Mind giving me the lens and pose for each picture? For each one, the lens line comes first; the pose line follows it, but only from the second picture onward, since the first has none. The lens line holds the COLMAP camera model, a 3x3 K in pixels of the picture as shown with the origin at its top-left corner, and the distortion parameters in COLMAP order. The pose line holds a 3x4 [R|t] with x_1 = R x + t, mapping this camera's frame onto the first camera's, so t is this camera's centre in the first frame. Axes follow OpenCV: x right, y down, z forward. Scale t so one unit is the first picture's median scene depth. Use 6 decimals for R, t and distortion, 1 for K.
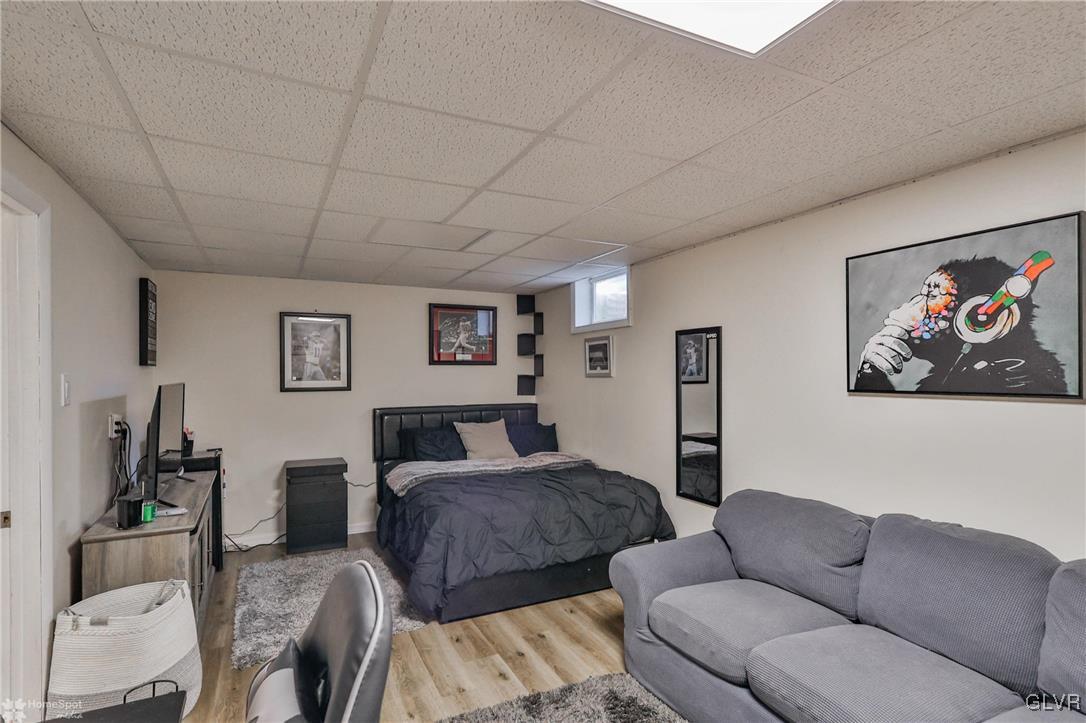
lens RADIAL K [[557.4, 0, 543.7], [0, 557.4, 369.4], [0, 0, 1]] dist [-0.000032, -0.000176]
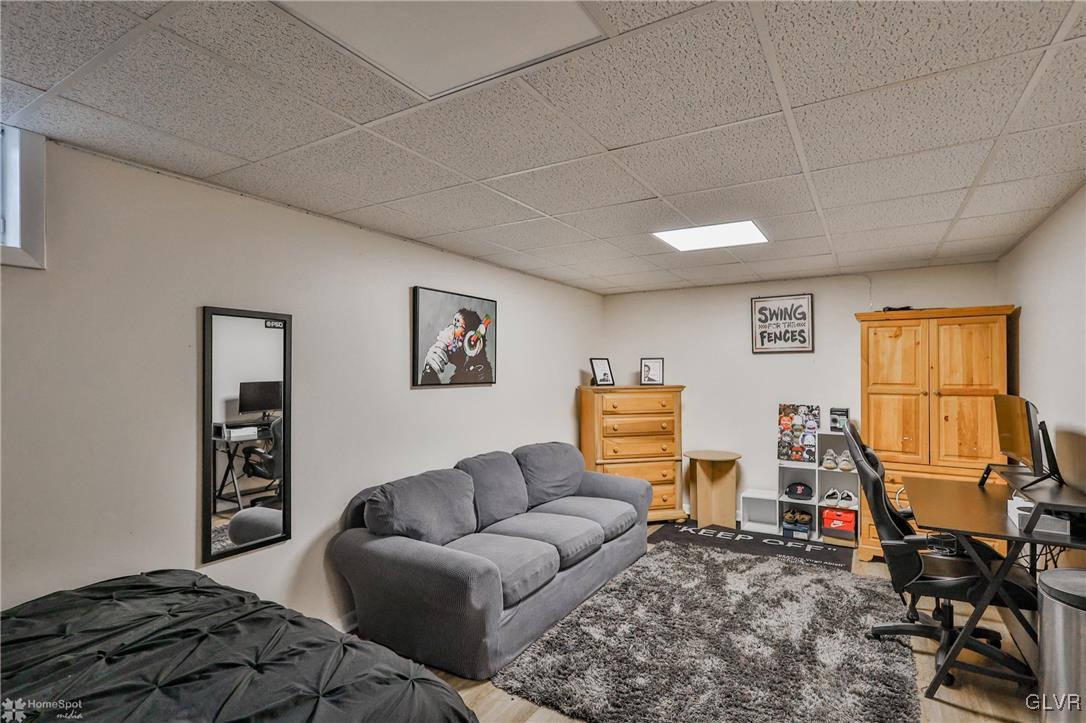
lens RADIAL K [[557.4, 0, 539.5], [0, 557.4, 364.0], [0, 0, 1]] dist [-0.000032, -0.000176]
pose [[-0.555193, 0.014206, 0.831600, -0.607532], [-0.002392, 0.999823, -0.018677, 0.008981], [-0.831718, -0.012358, -0.555061, 1.253832]]
